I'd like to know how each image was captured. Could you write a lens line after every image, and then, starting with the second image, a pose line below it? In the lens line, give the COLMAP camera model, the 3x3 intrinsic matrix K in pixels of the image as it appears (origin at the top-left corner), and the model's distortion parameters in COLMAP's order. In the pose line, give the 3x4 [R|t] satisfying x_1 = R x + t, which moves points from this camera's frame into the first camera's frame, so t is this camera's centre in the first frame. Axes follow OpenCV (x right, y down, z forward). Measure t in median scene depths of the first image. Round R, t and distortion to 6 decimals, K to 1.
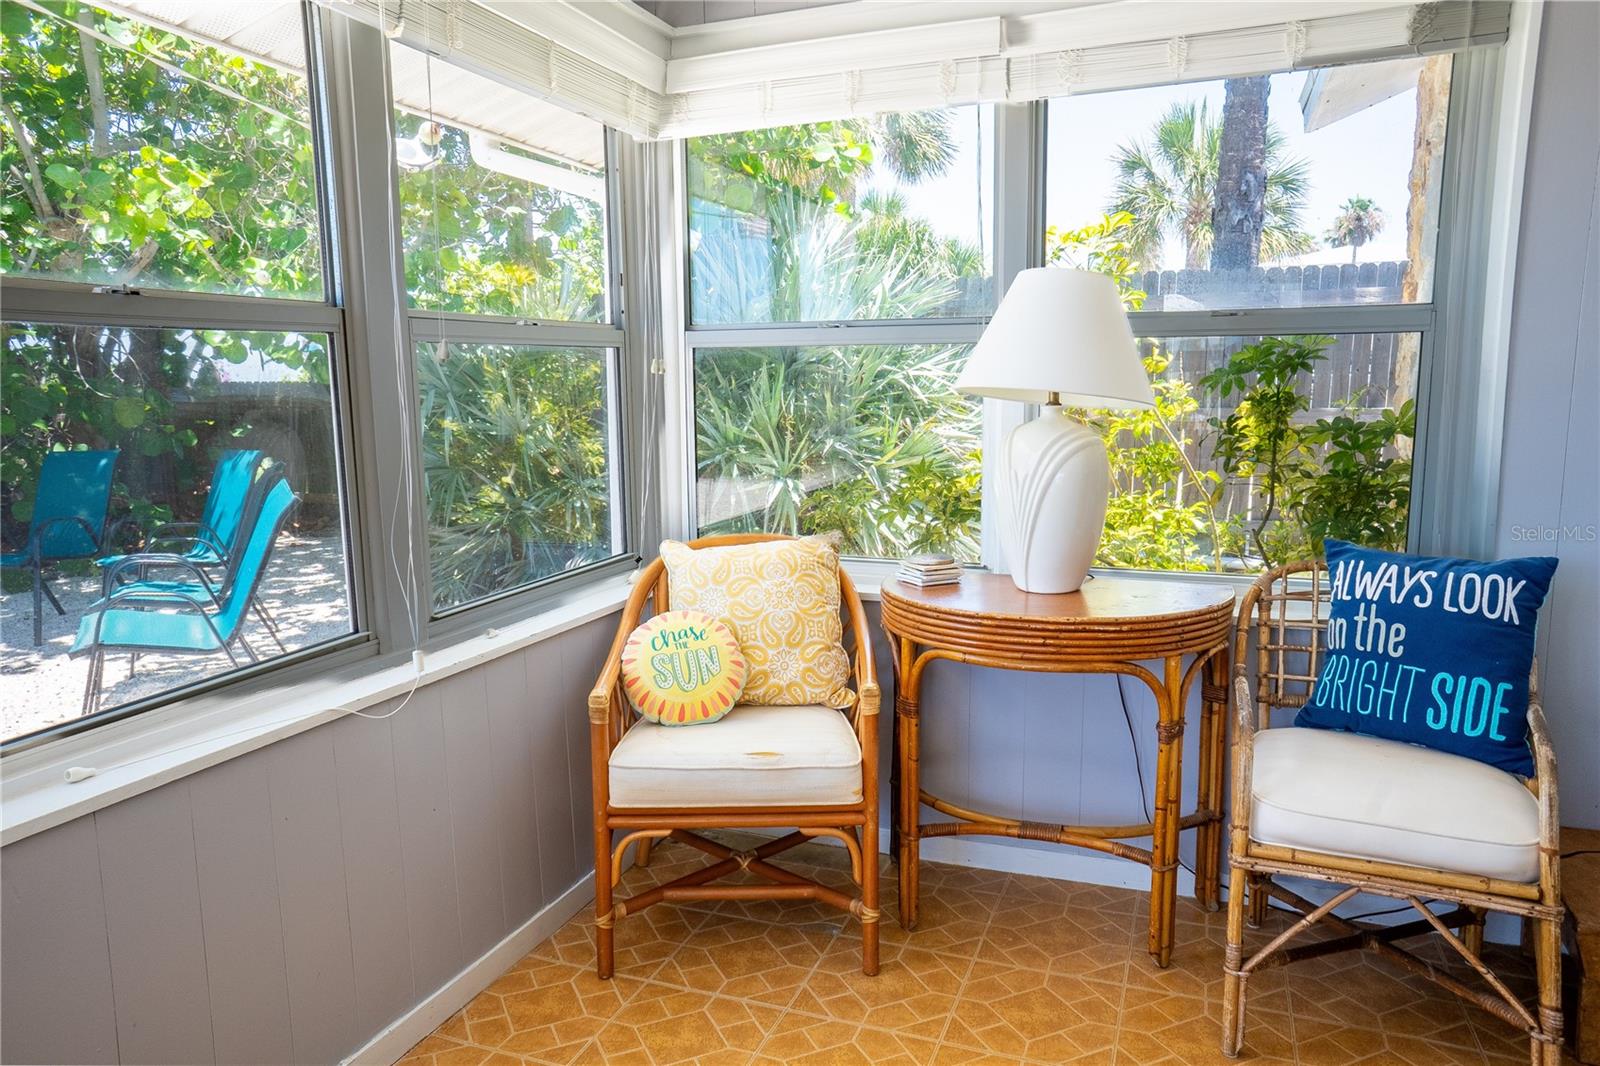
lens RADIAL K [[1087.0, 0, 800.0], [0, 1087.0, 533.0], [0, 0, 1]] dist [-0.004250, -0.000610]
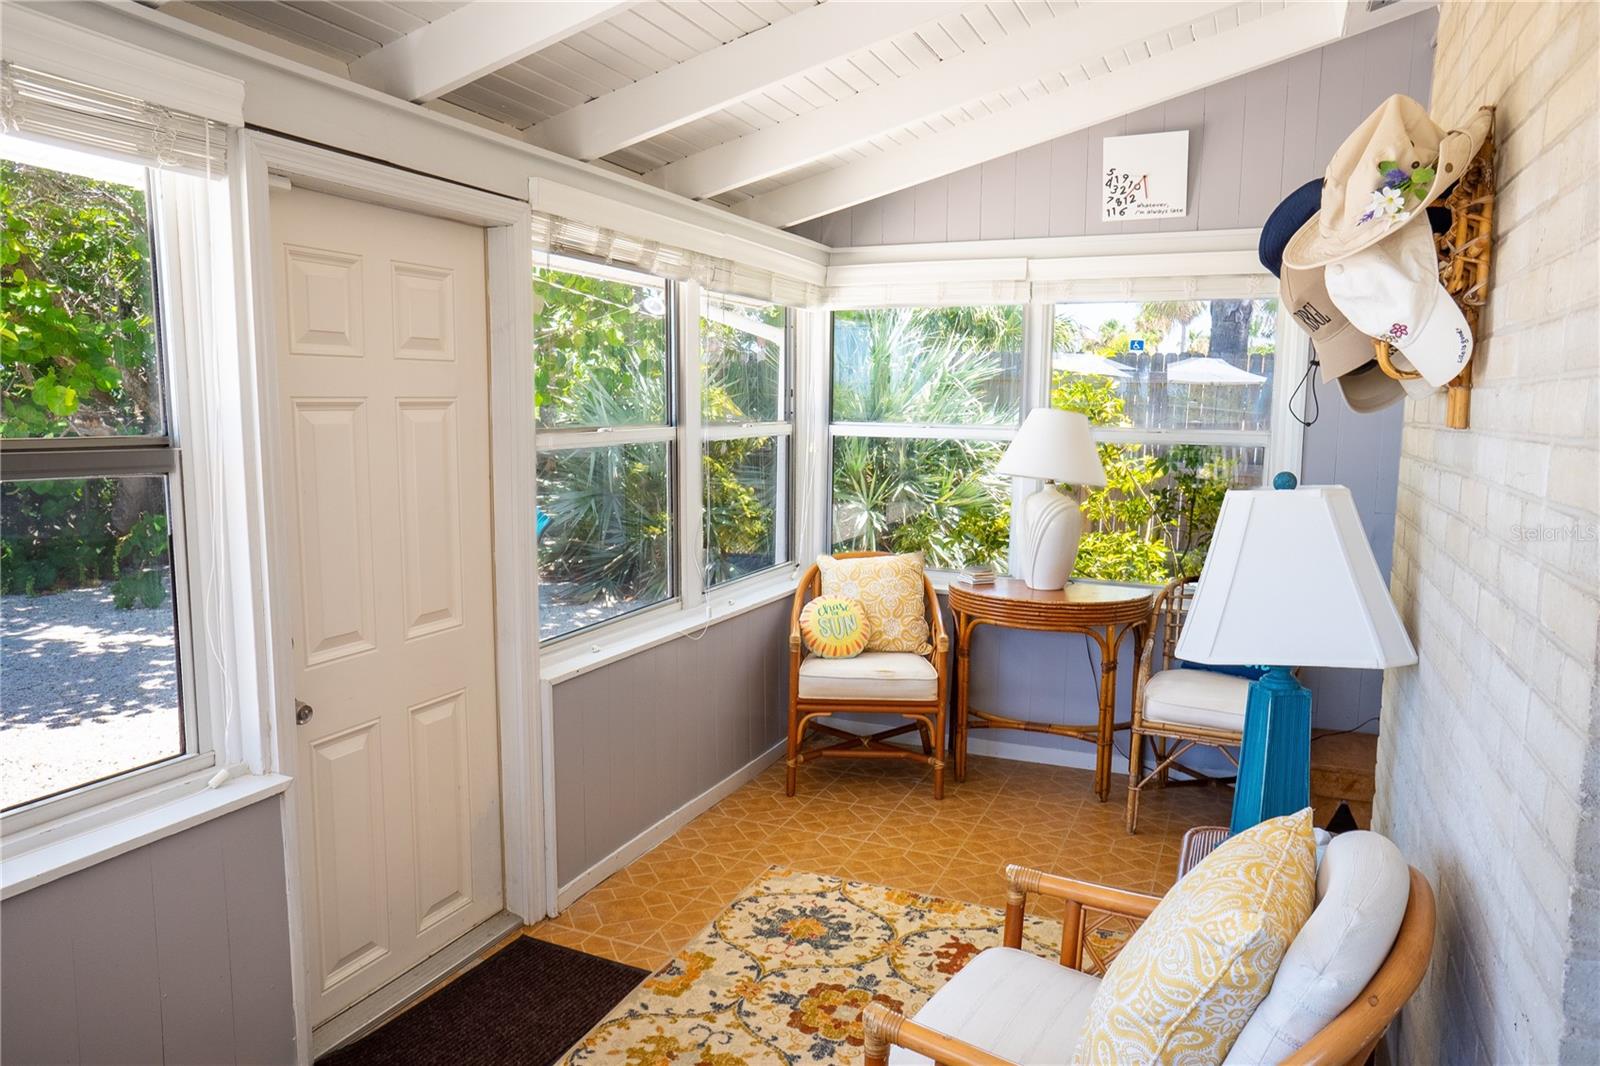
lens RADIAL K [[1087.0, 0, 800.0], [0, 1087.0, 533.0], [0, 0, 1]] dist [-0.004250, -0.000610]
pose [[0.998884, 0.029152, -0.037159, -0.103675], [-0.029883, 0.999367, -0.019278, 0.008549], [0.036574, 0.020367, 0.999123, -0.764540]]
